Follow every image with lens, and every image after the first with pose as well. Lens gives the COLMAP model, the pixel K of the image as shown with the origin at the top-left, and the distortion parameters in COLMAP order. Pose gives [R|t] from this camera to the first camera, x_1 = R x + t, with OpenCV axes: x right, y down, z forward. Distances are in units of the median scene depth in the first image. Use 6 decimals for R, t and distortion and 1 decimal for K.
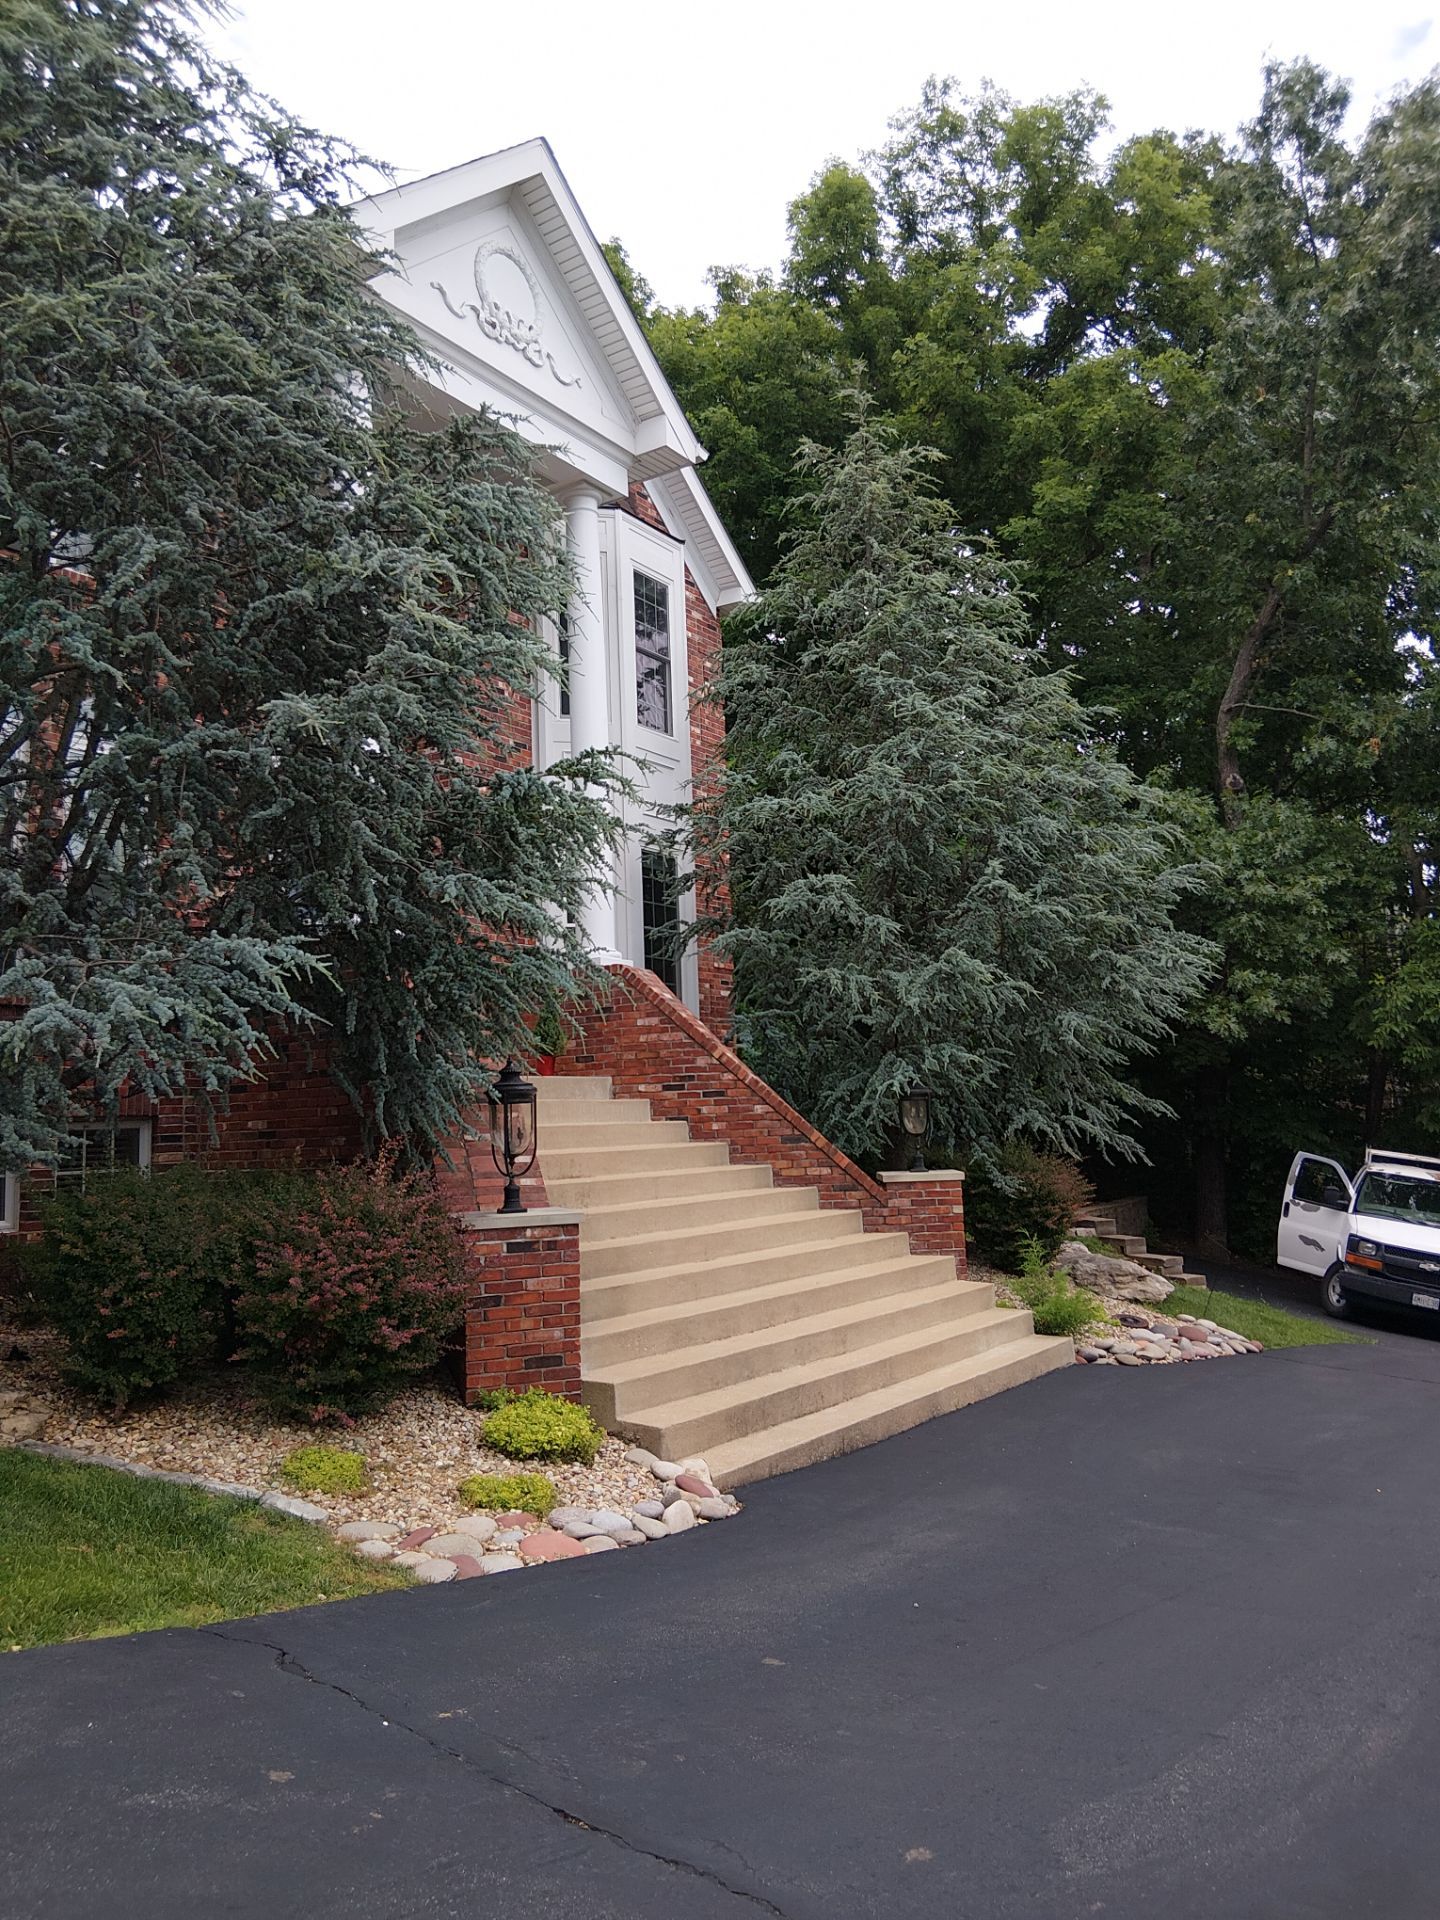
lens RADIAL K [[1447.3, 0, 684.3], [0, 1447.3, 952.5], [0, 0, 1]] dist [0.103332, -0.176215]
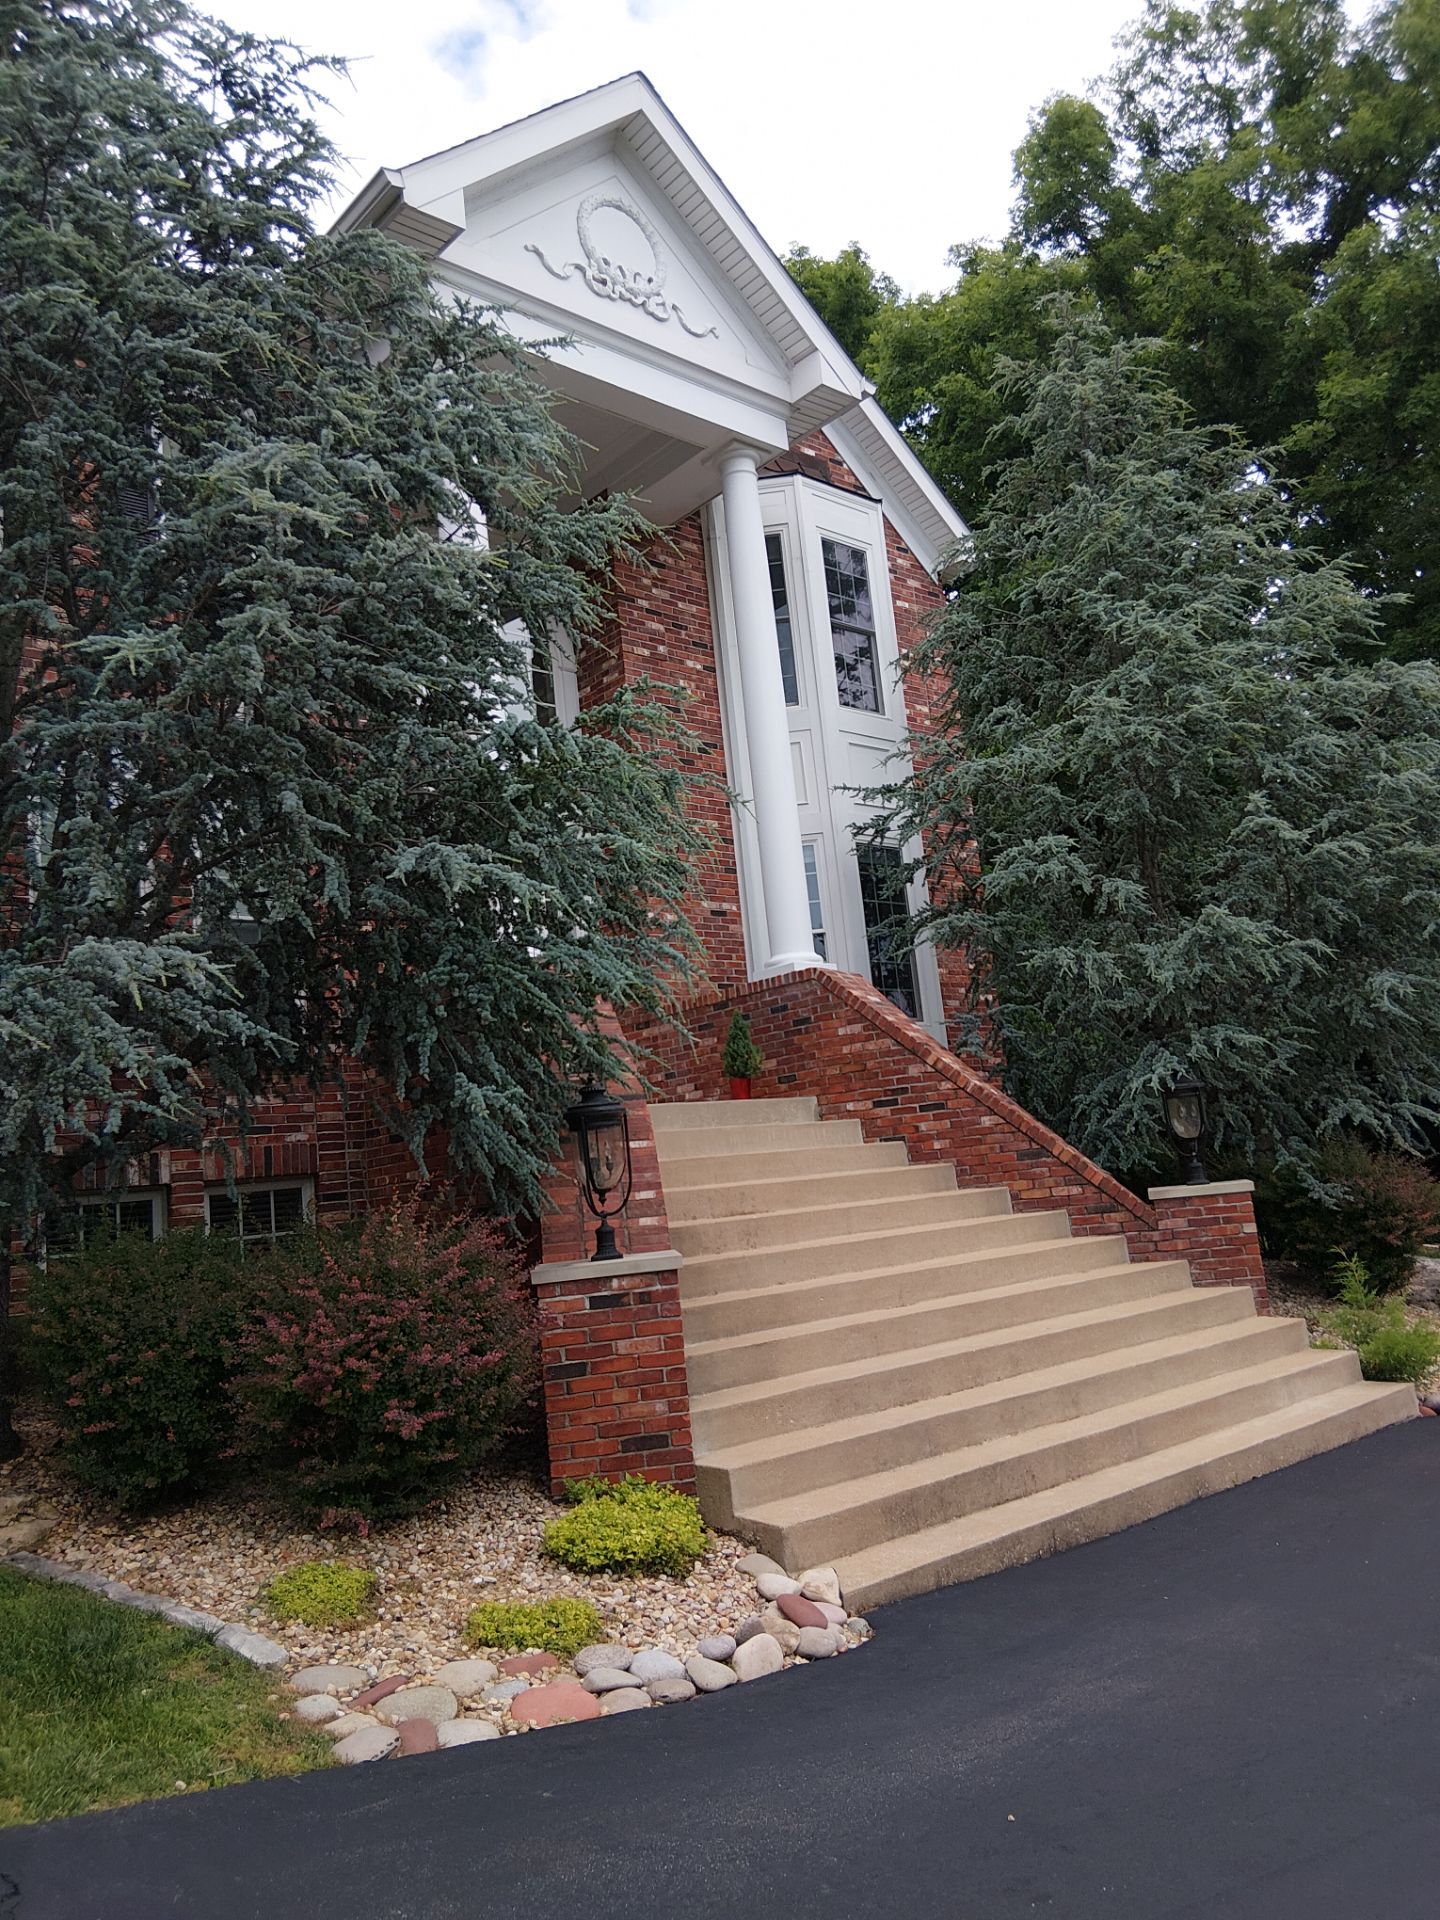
lens RADIAL K [[1447.3, 0, 684.3], [0, 1447.3, 952.5], [0, 0, 1]] dist [0.103332, -0.176215]
pose [[0.965775, -0.101789, -0.238573, 0.092939], [0.094642, 0.994656, -0.041255, 0.028640], [0.241498, 0.017263, 0.970248, 0.134933]]
